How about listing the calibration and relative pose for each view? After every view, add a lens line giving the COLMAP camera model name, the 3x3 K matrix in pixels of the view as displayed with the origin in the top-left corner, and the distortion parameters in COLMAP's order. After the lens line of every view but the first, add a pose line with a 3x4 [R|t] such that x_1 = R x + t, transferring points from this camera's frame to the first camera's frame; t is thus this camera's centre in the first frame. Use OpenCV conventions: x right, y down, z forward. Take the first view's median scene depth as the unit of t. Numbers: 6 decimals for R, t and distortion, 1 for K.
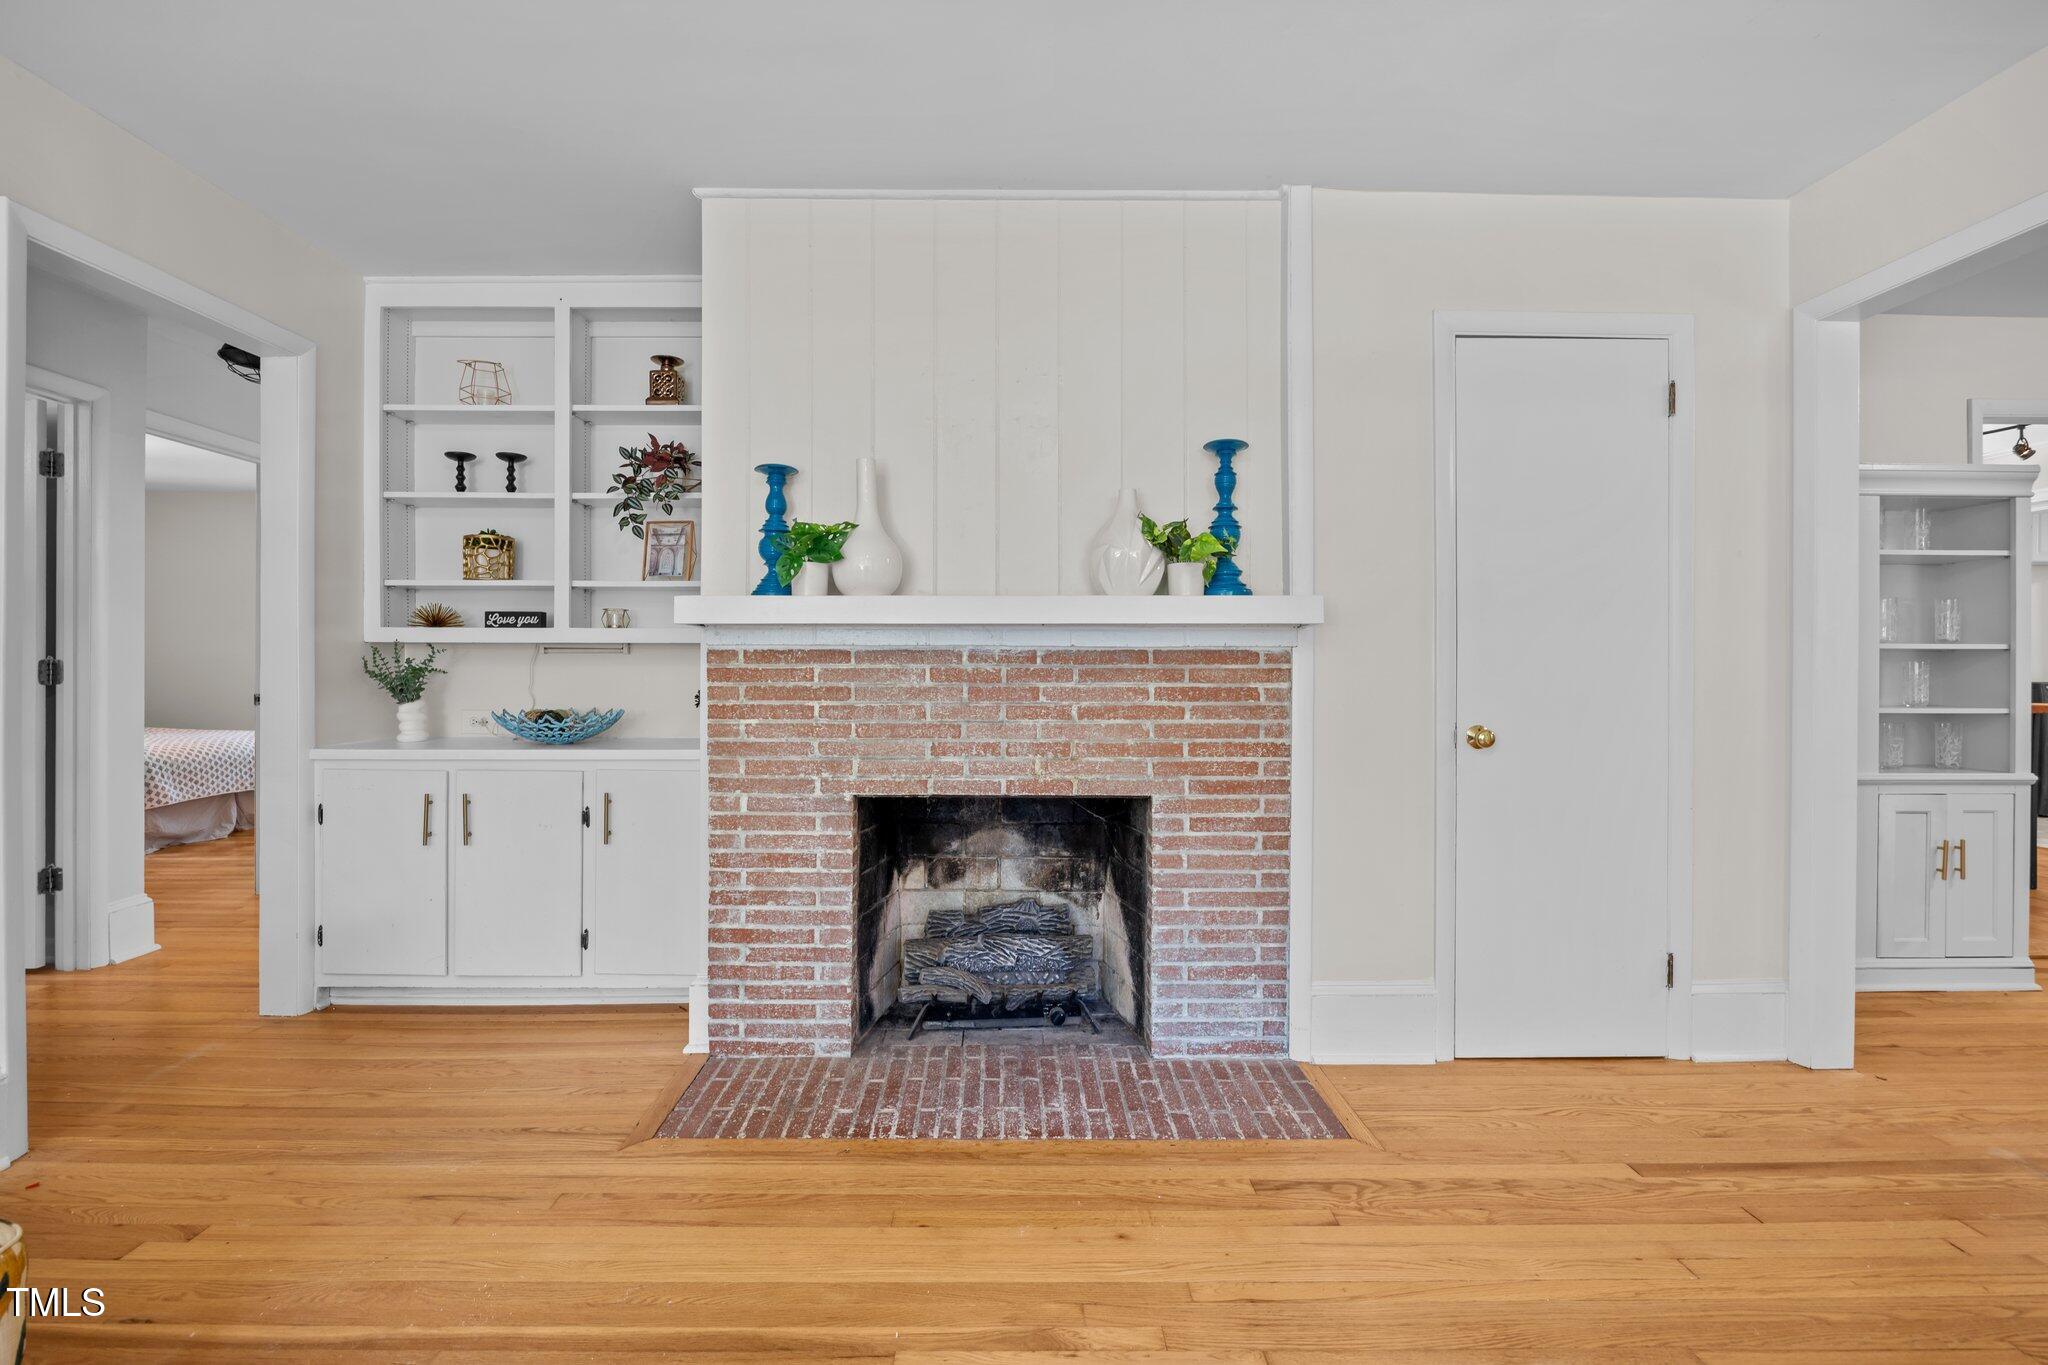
lens RADIAL K [[975.0, 0, 1022.9], [0, 975.0, 677.4], [0, 0, 1]] dist [-0.000097, 0.000032]
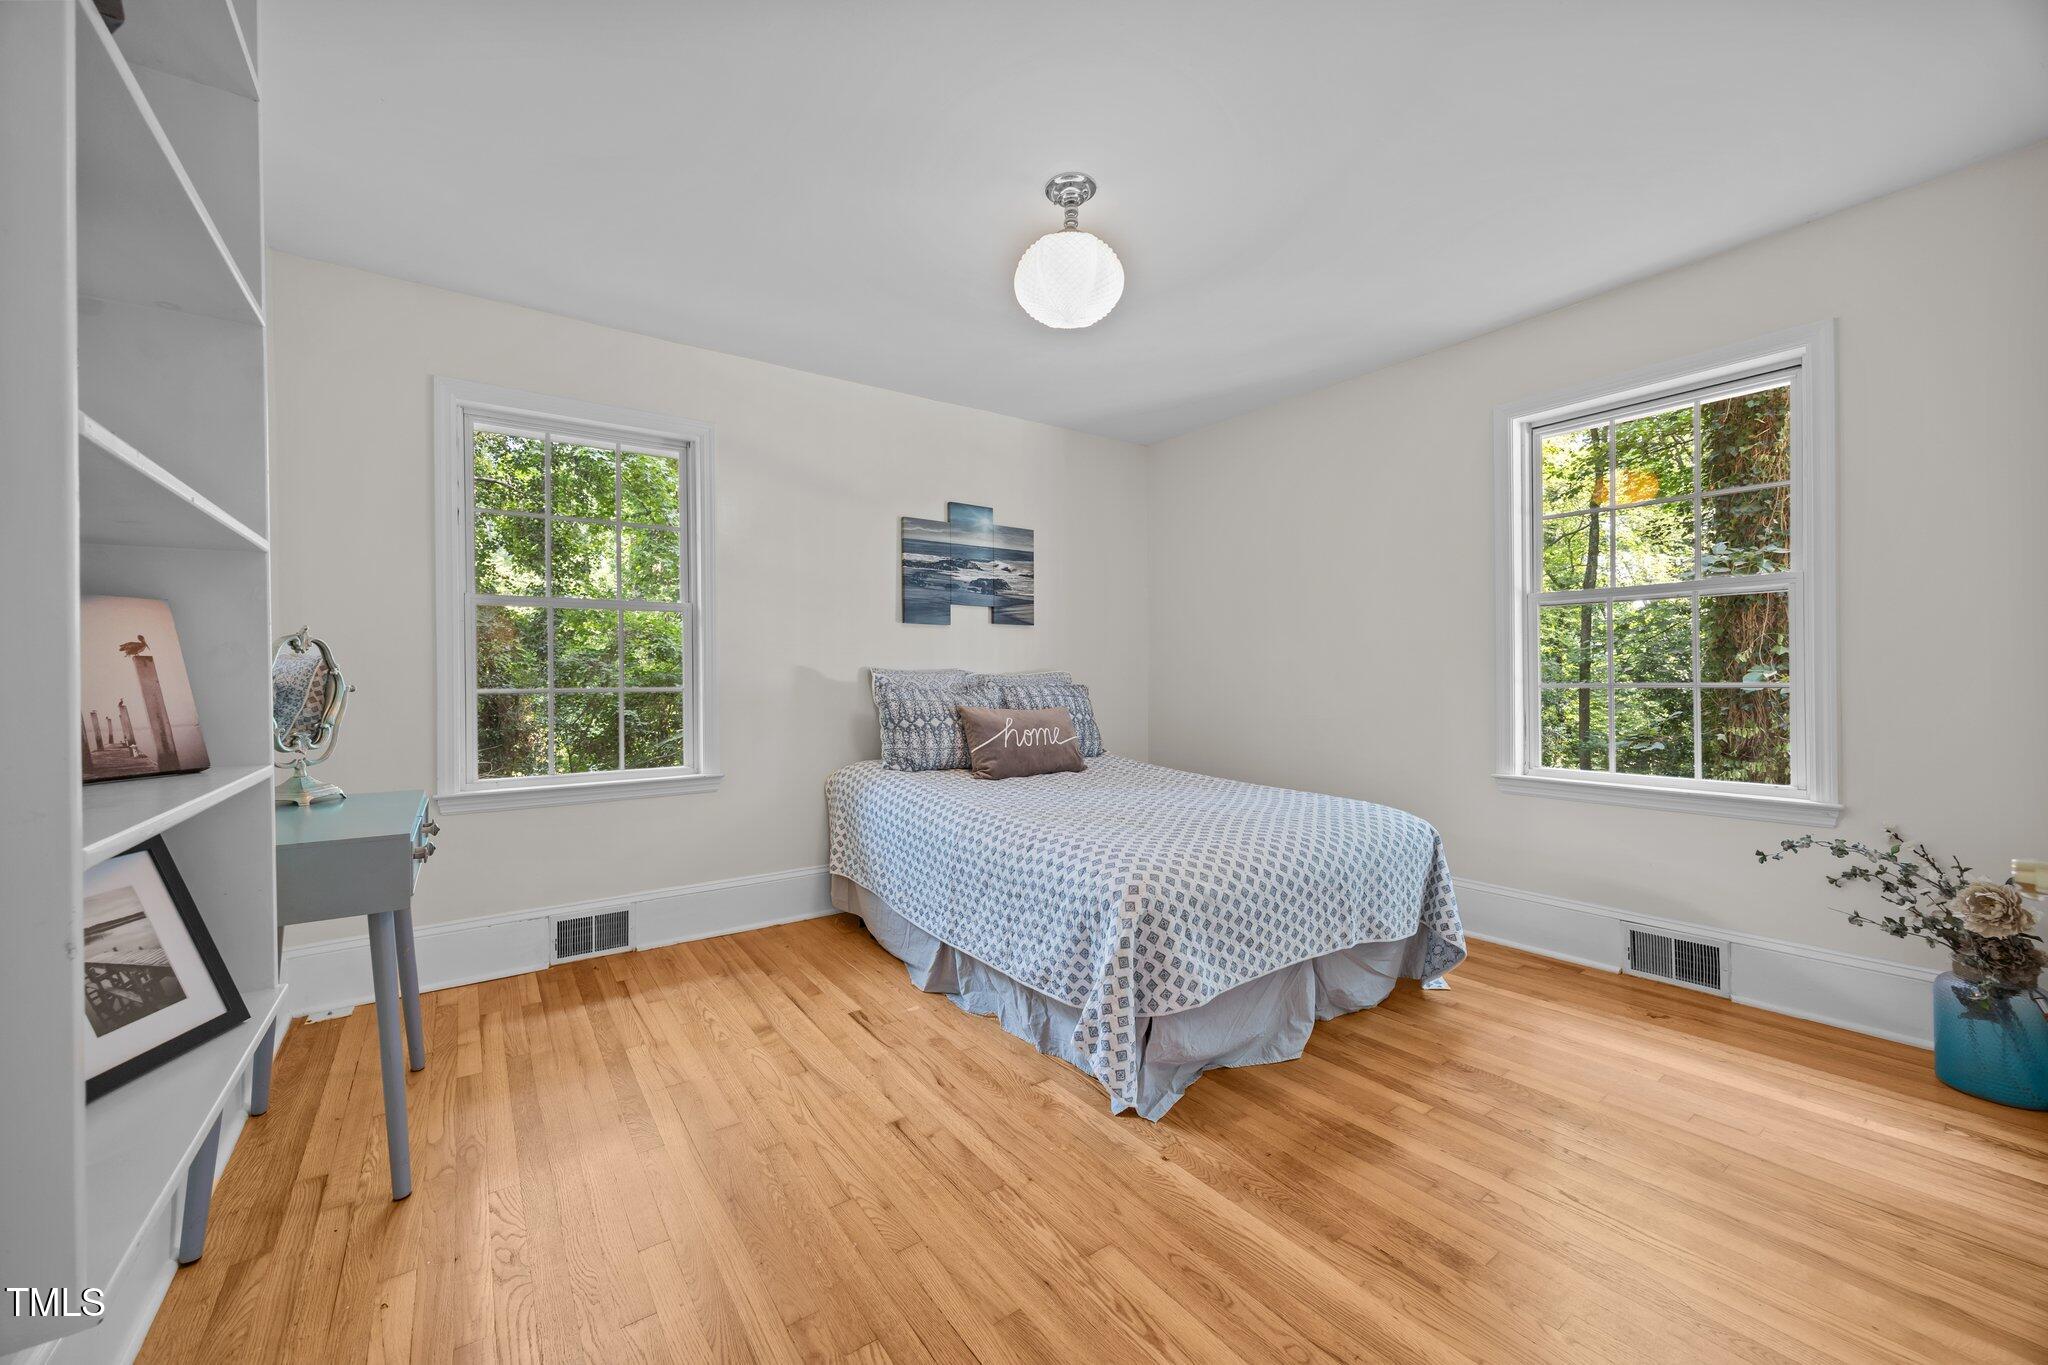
lens RADIAL K [[792.3, 0, 1022.5], [0, 792.3, 680.1], [0, 0, 1]] dist [0.000098, 0.000002]
pose [[0.575446, -0.003495, -0.817832, -0.603949], [0.004687, 0.999989, -0.000975, -0.011412], [0.817826, -0.003272, 0.575456, 0.699594]]
